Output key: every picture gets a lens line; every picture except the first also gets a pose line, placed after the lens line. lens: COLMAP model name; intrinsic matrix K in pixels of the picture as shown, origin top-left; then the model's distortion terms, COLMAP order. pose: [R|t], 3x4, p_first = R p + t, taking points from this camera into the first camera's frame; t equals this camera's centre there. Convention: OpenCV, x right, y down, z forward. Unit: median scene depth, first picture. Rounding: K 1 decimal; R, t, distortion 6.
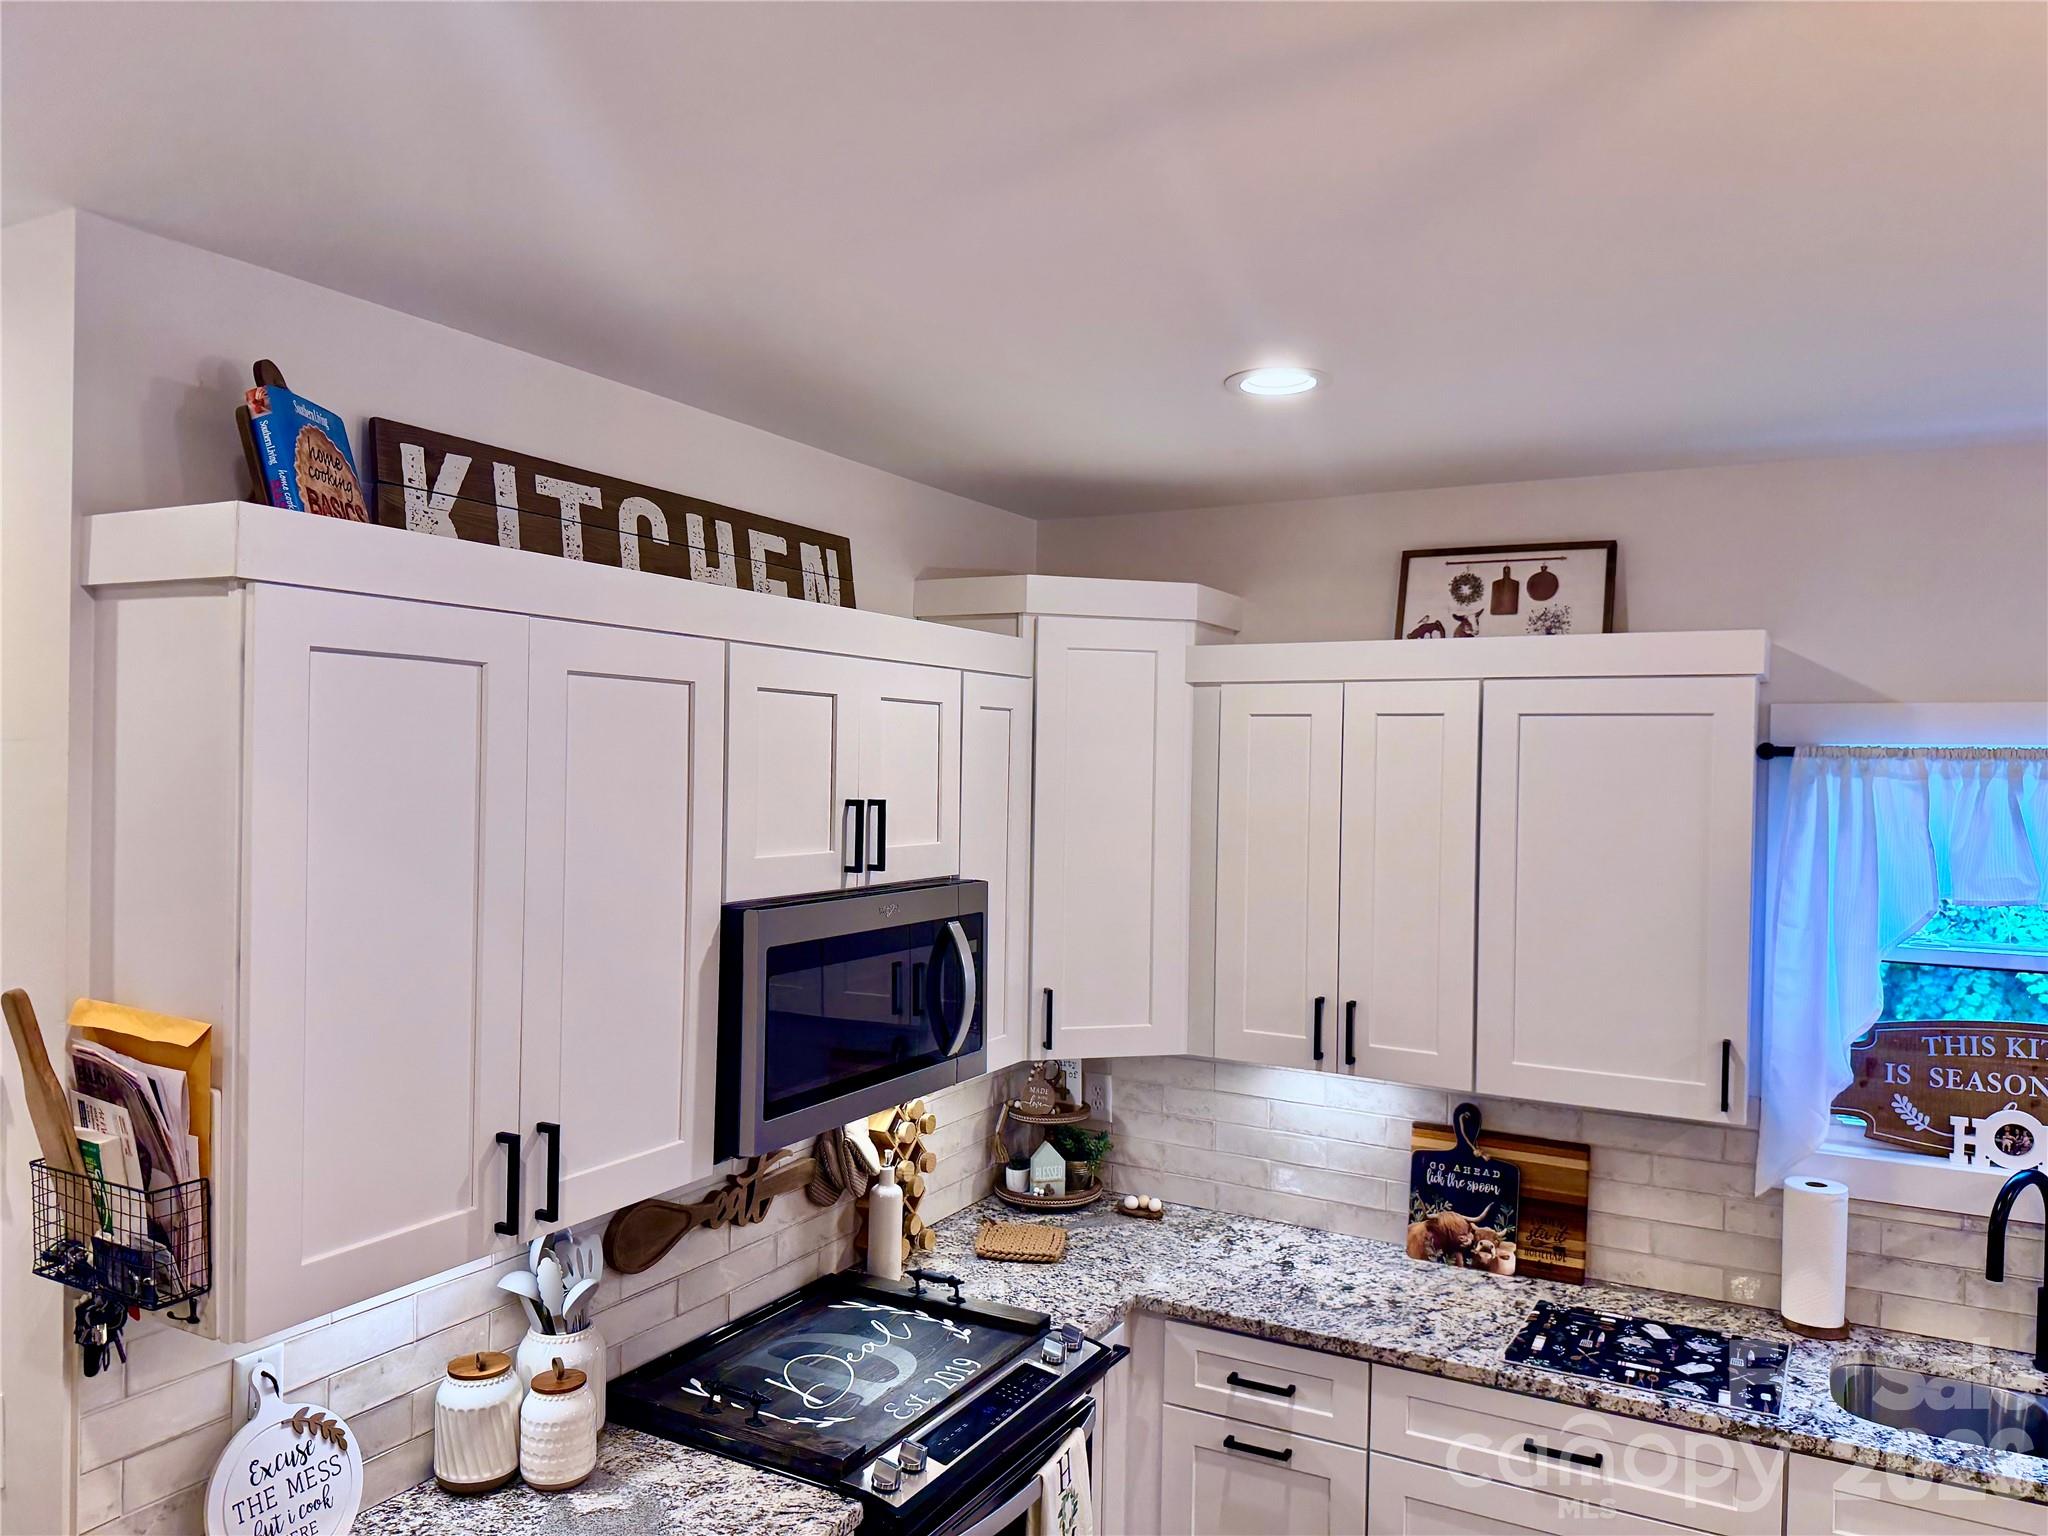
lens RADIAL K [[1426.2, 0, 1034.6], [0, 1426.2, 768.8], [0, 0, 1]] dist [0.033120, -0.053974]
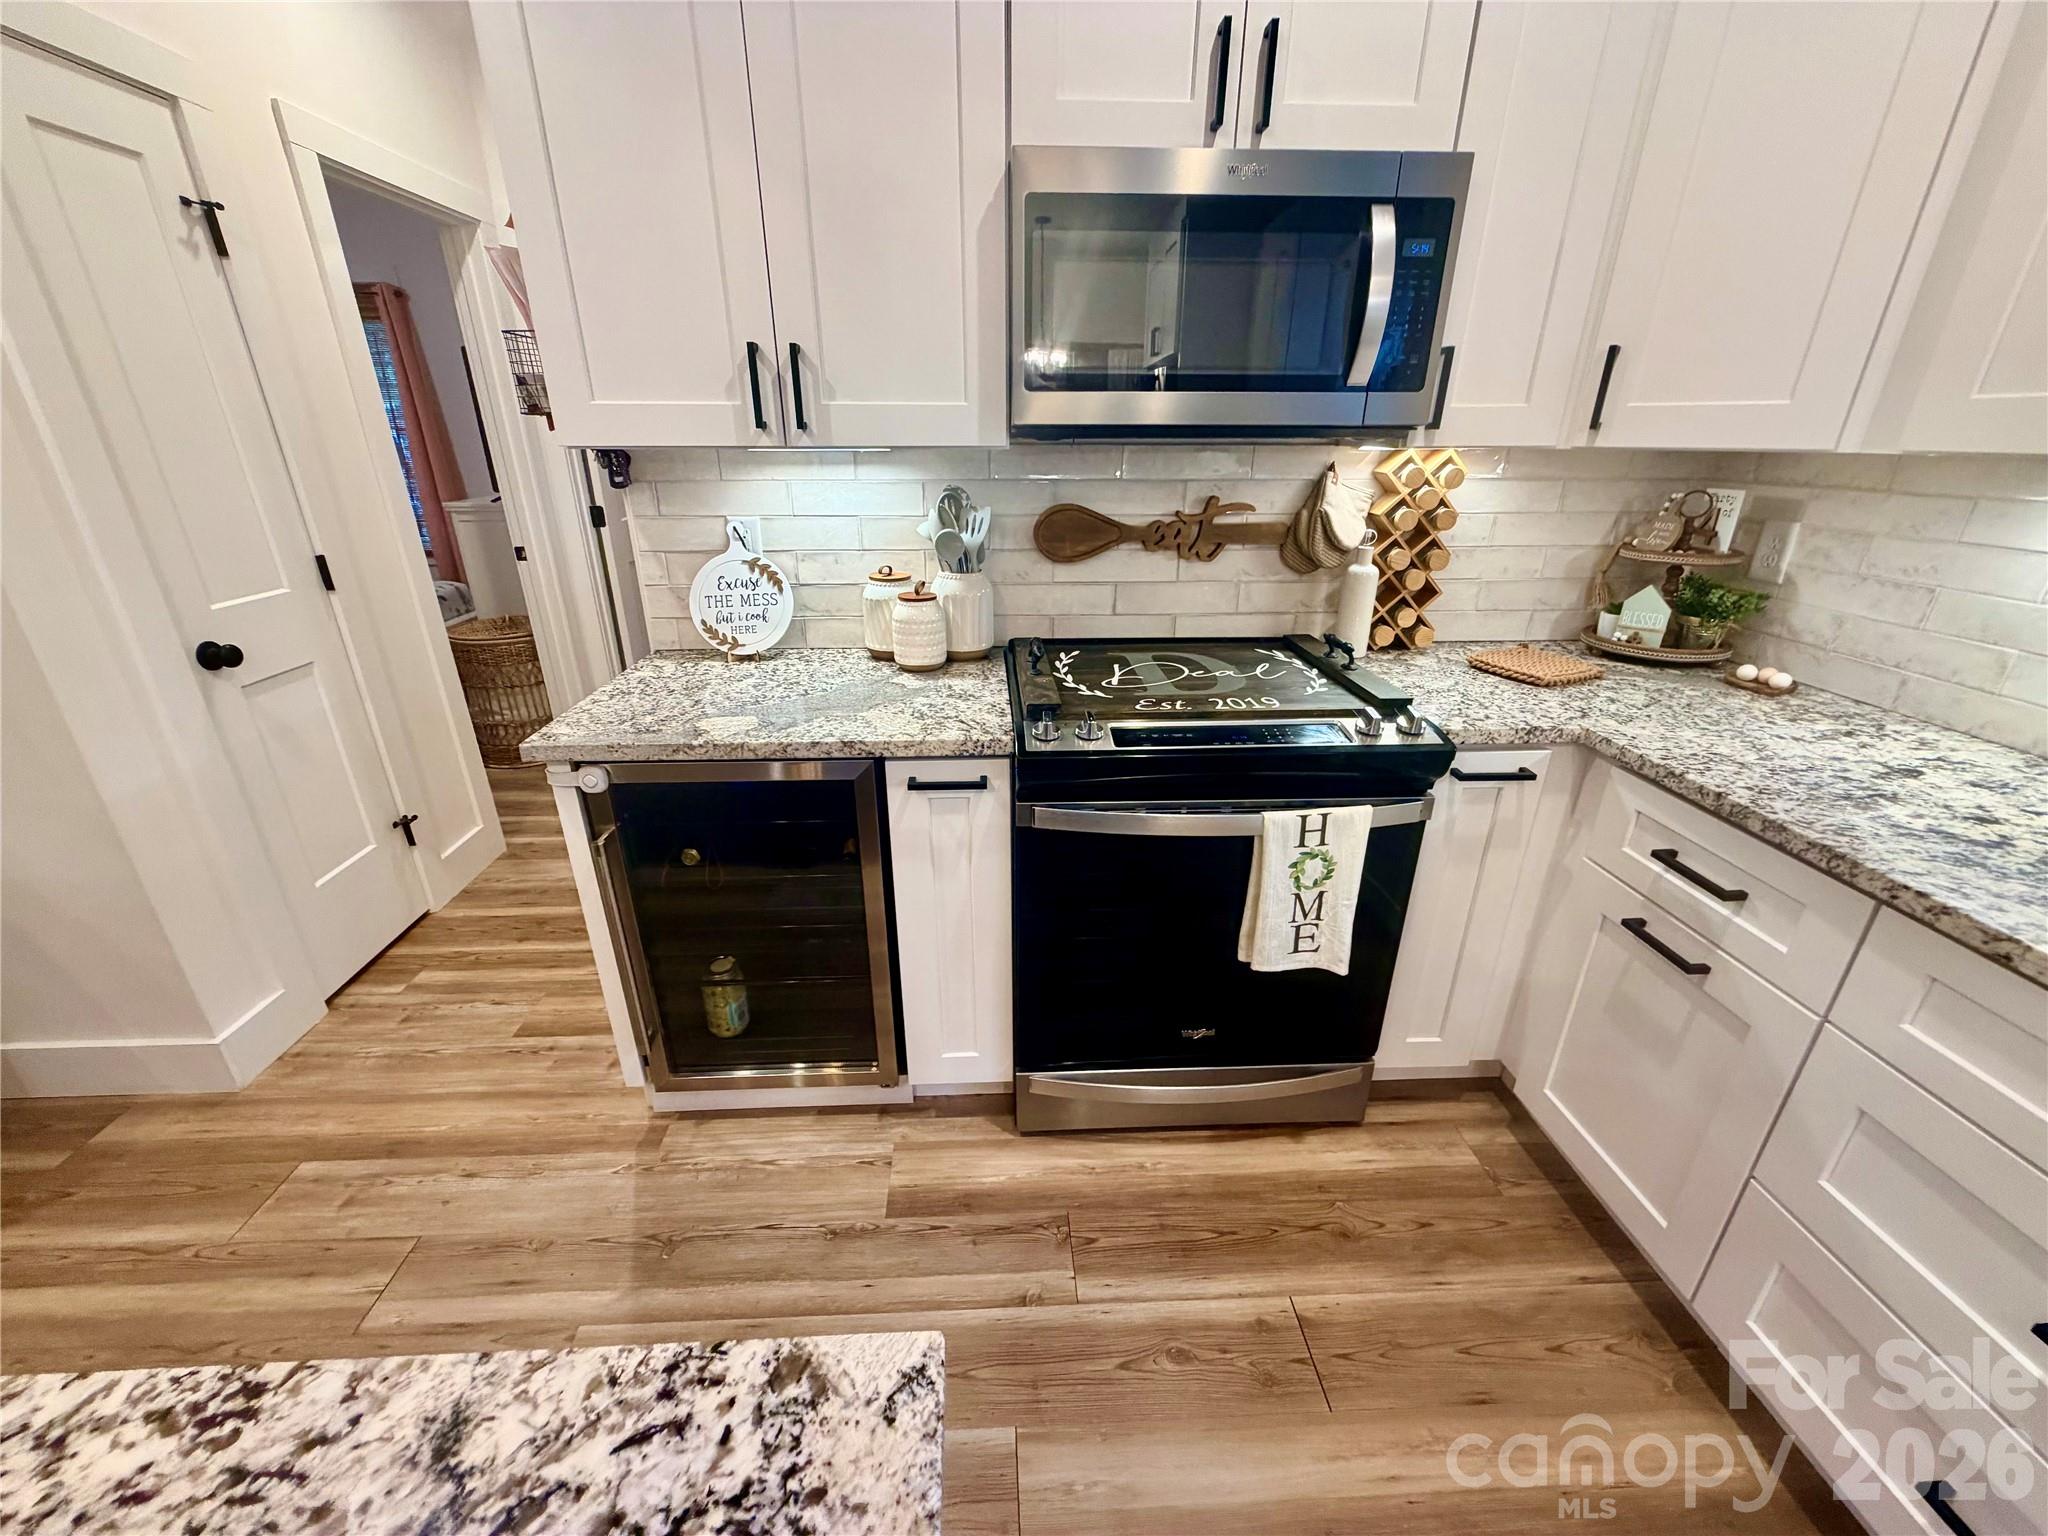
lens RADIAL K [[817.7, 0, 1028.1], [0, 817.7, 761.5], [0, 0, 1]] dist [-0.001560, 0.000055]
pose [[0.526303, 0.303064, -0.794454, 0.288325], [0.004280, 0.933369, 0.358892, 0.225014], [0.850286, -0.192286, 0.489938, 0.516607]]
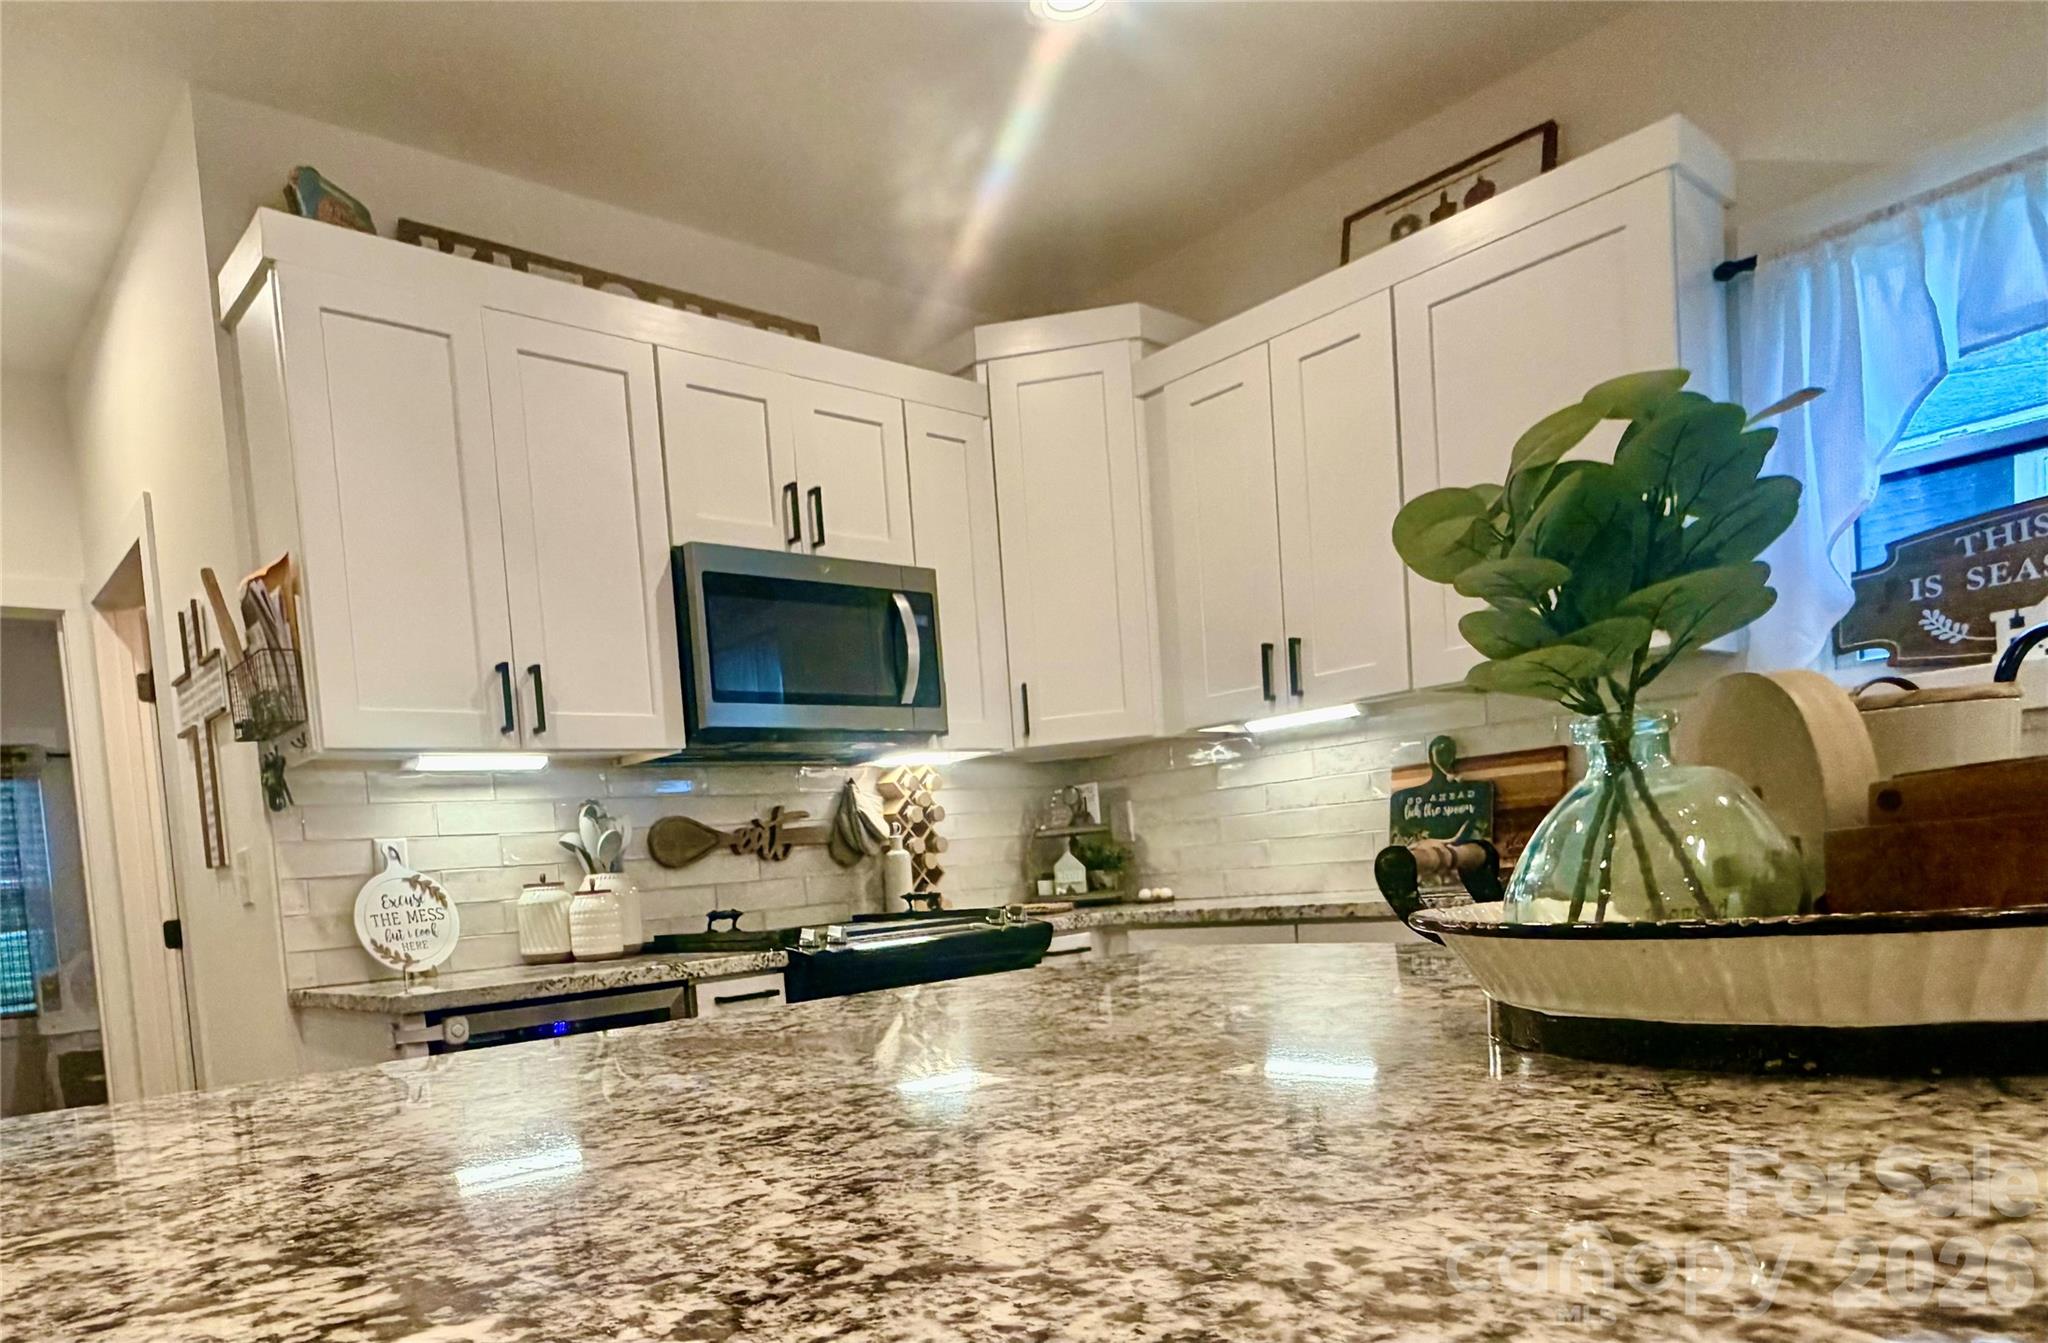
lens RADIAL K [[1268.1, 0, 756.1], [0, 1268.1, 958.7], [0, 0, 1]] dist [0.001057, -0.000203]
pose [[0.903075, -0.069148, -0.423881, 0.260363], [0.095686, 0.994541, 0.041617, 0.345759], [0.418689, -0.078142, 0.904761, -0.057114]]
